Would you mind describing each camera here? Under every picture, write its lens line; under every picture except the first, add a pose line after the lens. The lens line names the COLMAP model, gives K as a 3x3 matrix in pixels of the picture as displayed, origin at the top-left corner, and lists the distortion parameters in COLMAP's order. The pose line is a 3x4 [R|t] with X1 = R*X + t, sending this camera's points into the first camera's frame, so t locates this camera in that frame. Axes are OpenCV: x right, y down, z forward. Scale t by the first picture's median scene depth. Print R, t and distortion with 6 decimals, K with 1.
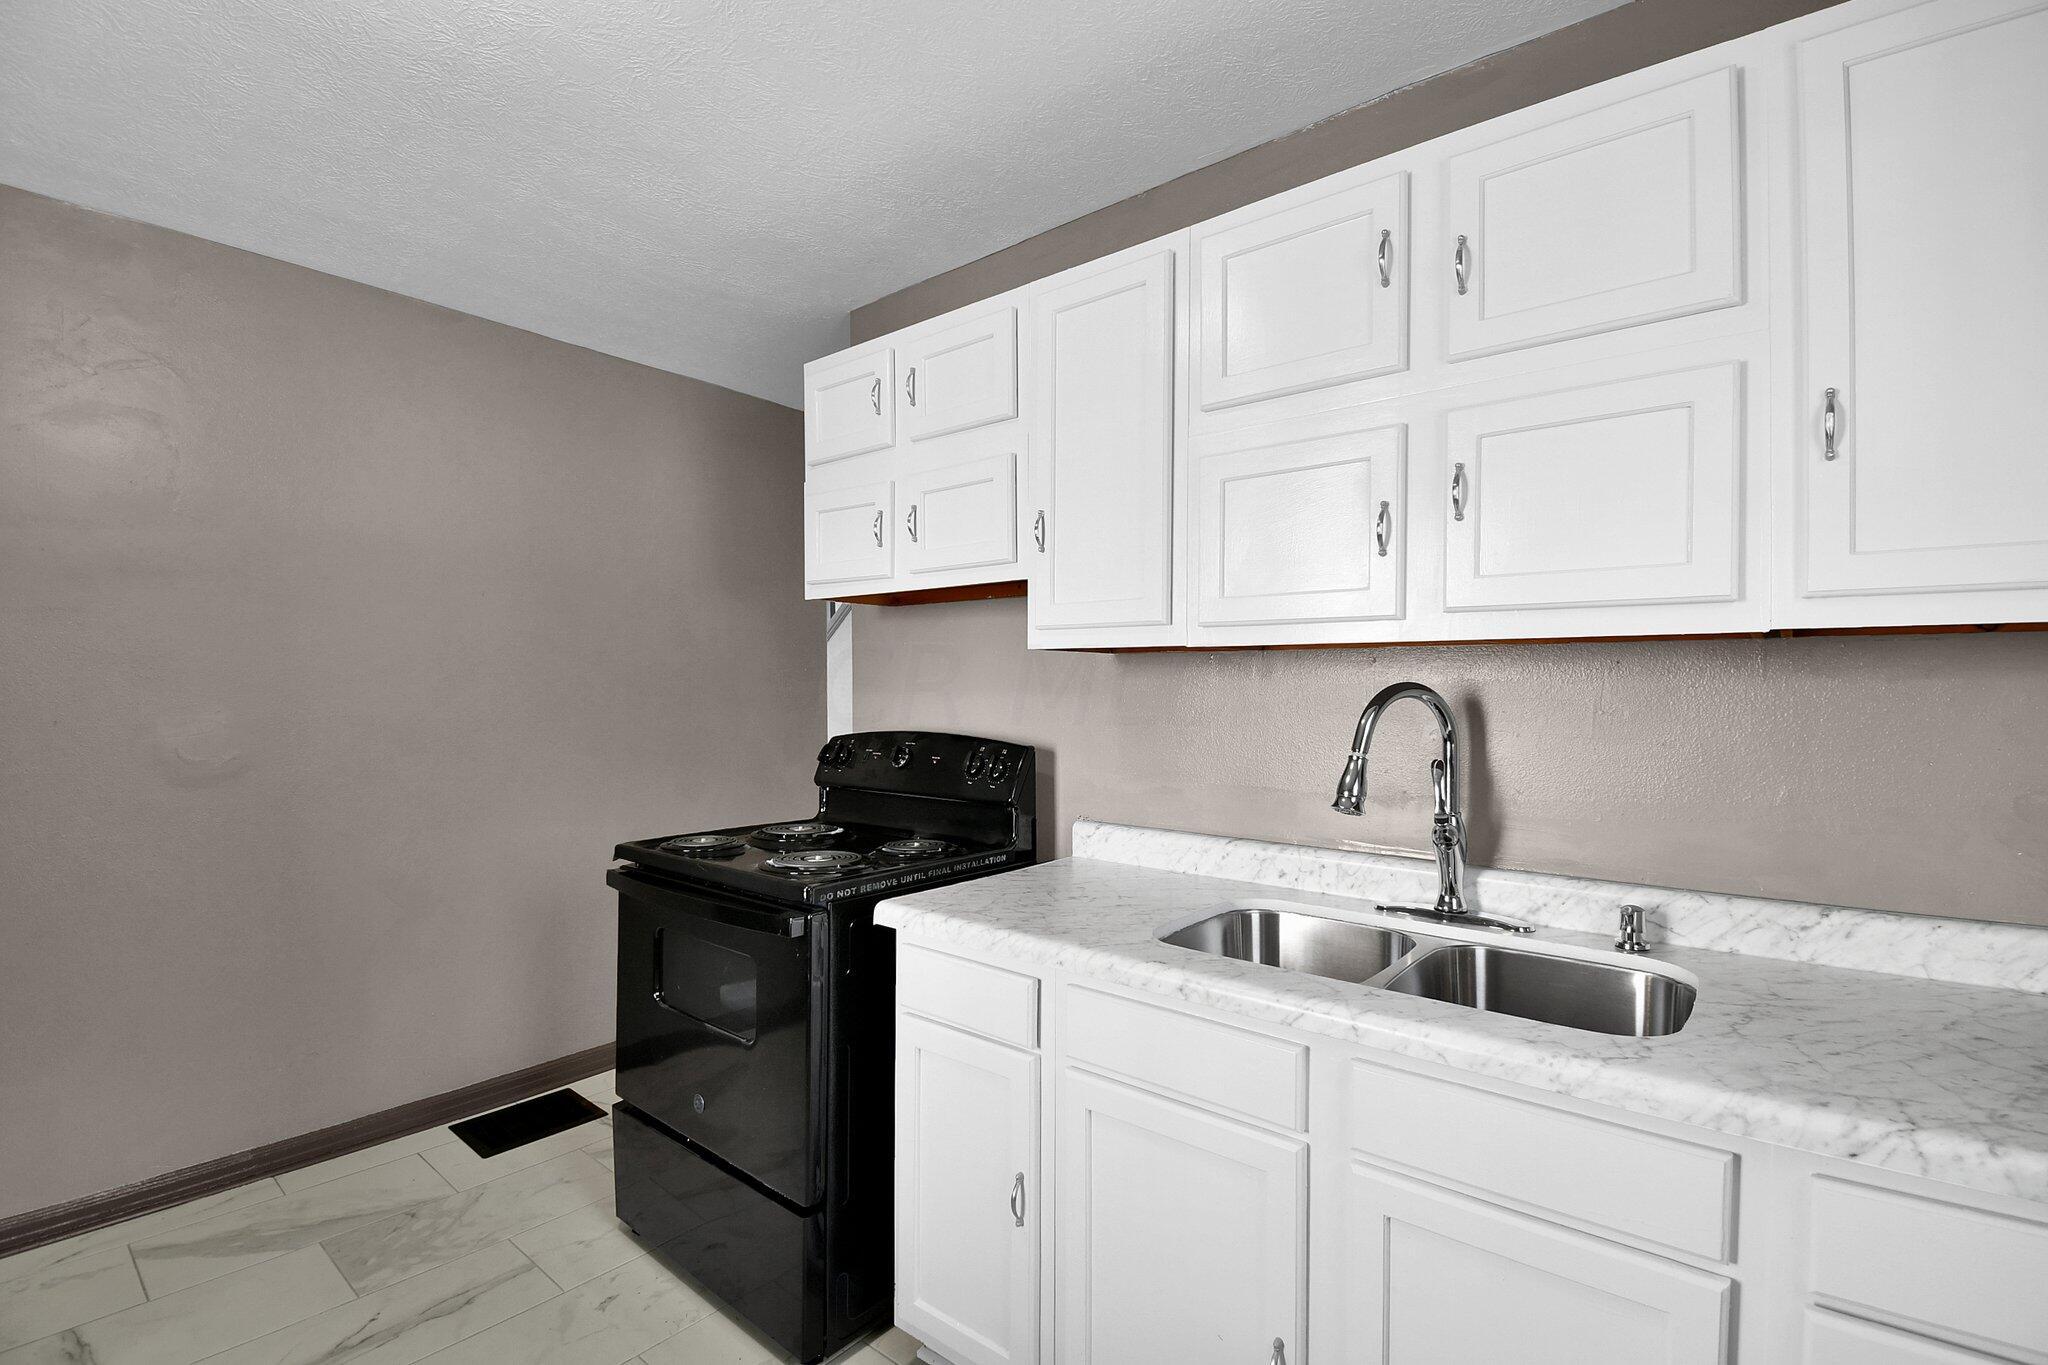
lens RADIAL K [[886.1, 0, 1018.0], [0, 886.1, 708.6], [0, 0, 1]] dist [-0.063441, 0.000163]
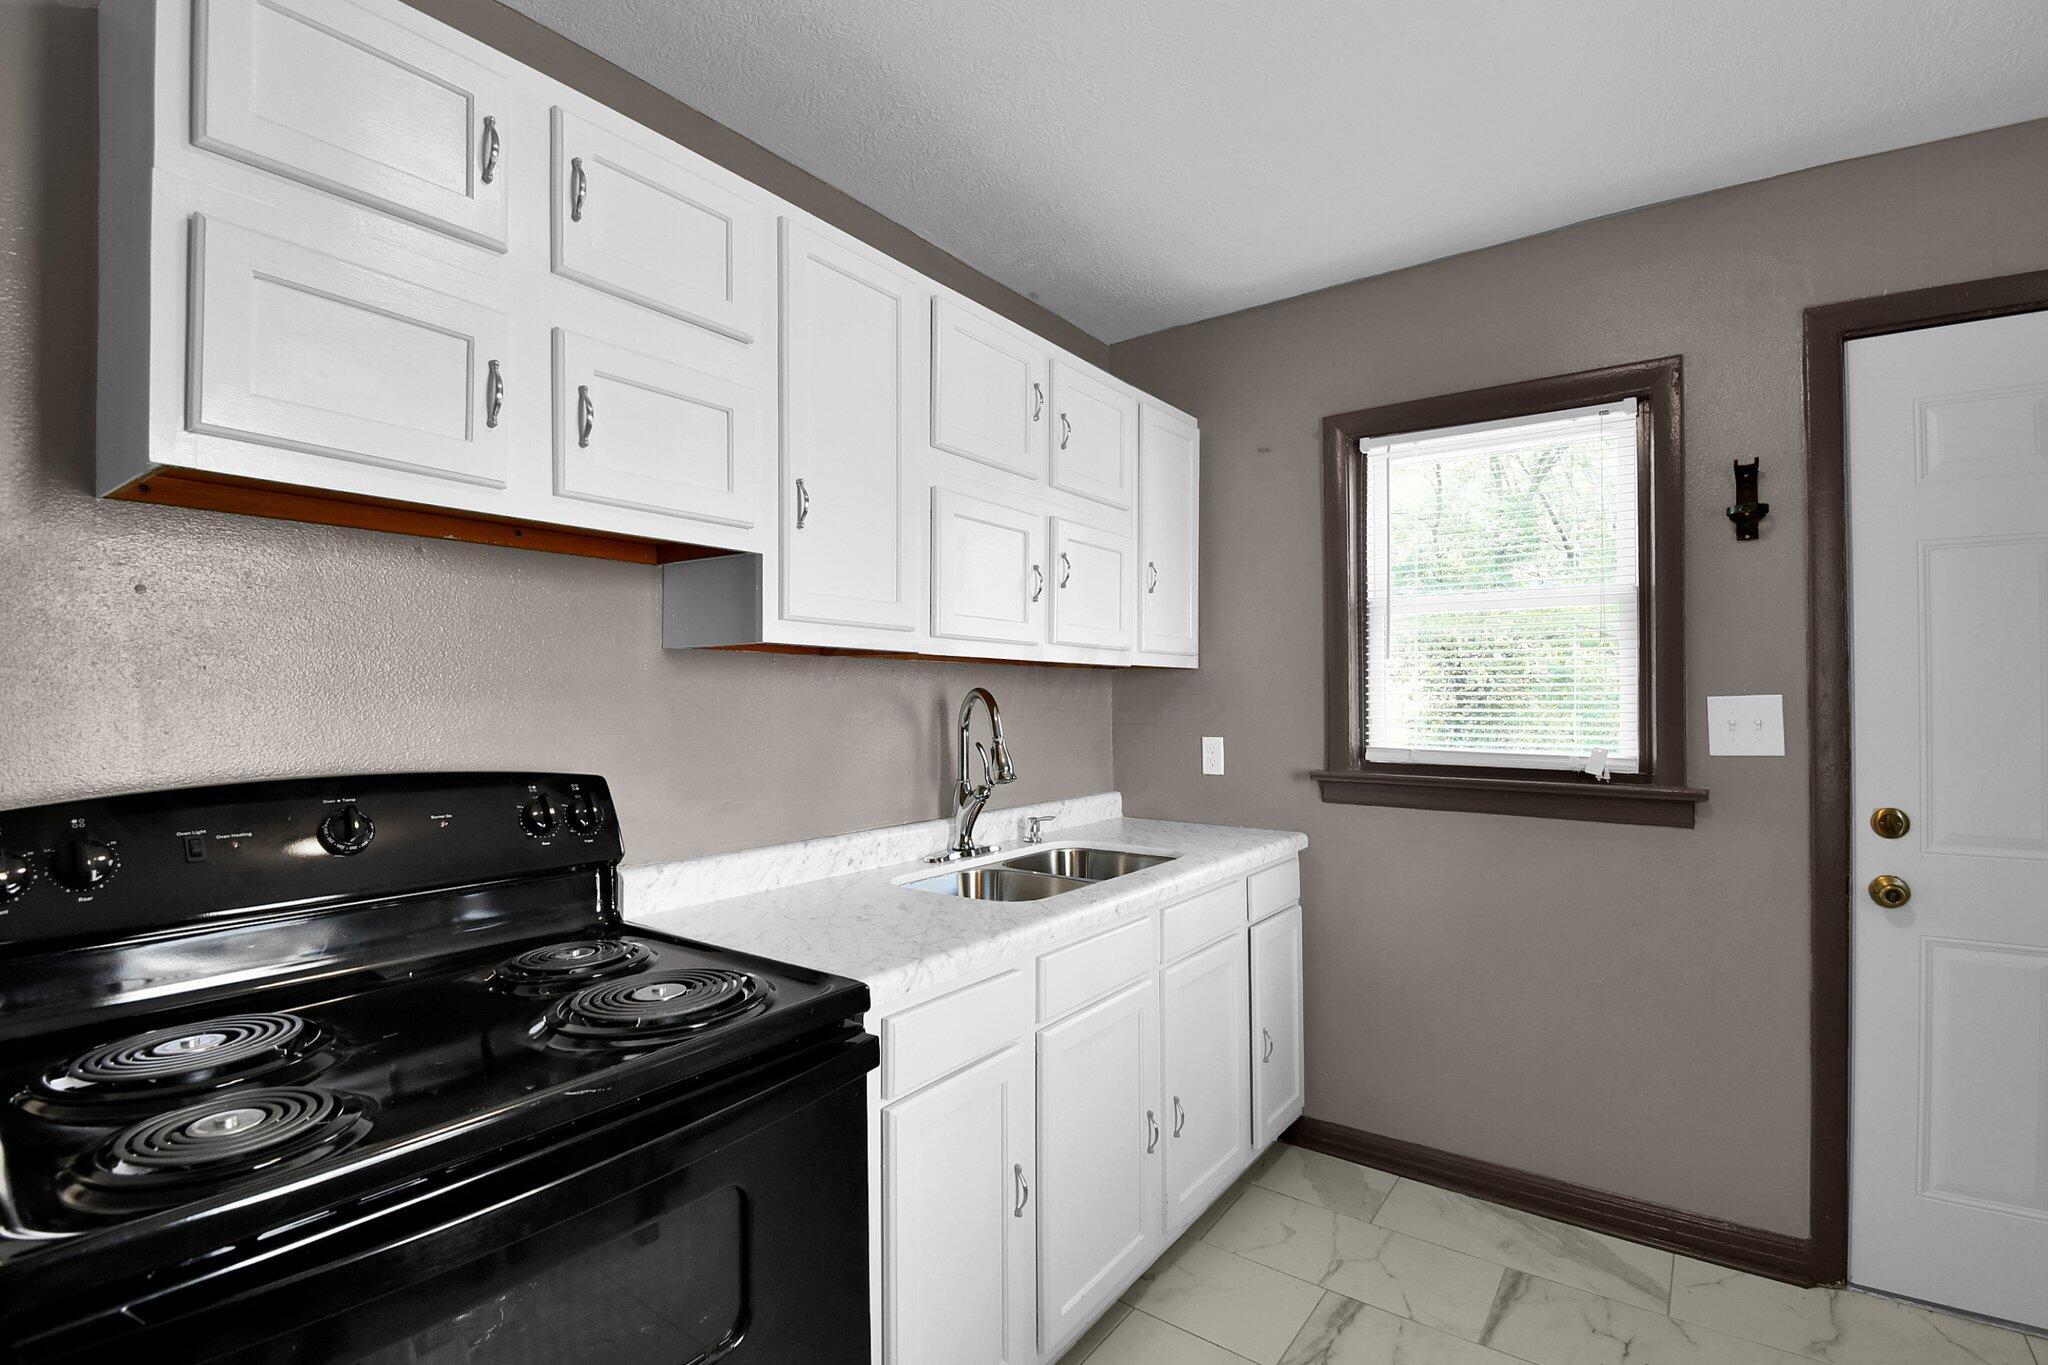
lens RADIAL K [[899.3, 0, 1024.0], [0, 899.3, 682.5], [0, 0, 1]] dist [-0.000840, -0.015109]
pose [[-0.047136, 0.020968, 0.998668, -0.870563], [0.036323, 0.999154, -0.019264, -0.004967], [-0.998228, 0.035367, -0.047858, 0.869070]]
